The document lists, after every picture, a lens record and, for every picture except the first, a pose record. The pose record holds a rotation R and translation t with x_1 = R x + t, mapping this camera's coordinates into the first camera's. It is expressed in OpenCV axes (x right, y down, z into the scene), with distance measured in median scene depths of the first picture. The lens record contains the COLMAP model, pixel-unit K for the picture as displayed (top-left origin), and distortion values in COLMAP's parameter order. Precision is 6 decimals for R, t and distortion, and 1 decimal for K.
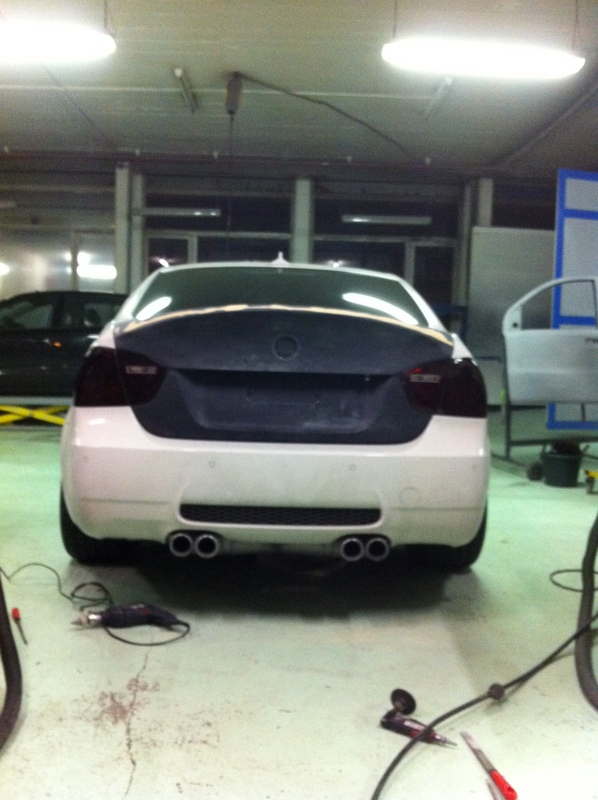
lens RADIAL K [[604.2, 0, 299.0], [0, 604.2, 400.0], [0, 0, 1]] dist [0.002537, 0.002561]
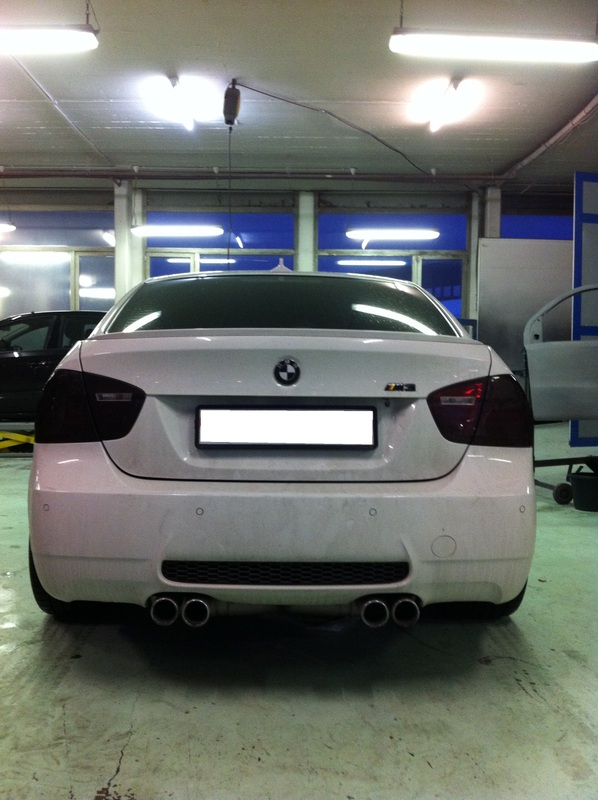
lens RADIAL K [[604.2, 0, 299.0], [0, 604.2, 400.0], [0, 0, 1]] dist [0.002537, 0.002561]
pose [[0.999737, -0.019689, -0.011749, 0.001202], [0.019334, 0.999375, -0.029599, -0.015595], [0.012324, 0.029364, 0.999493, 0.171301]]
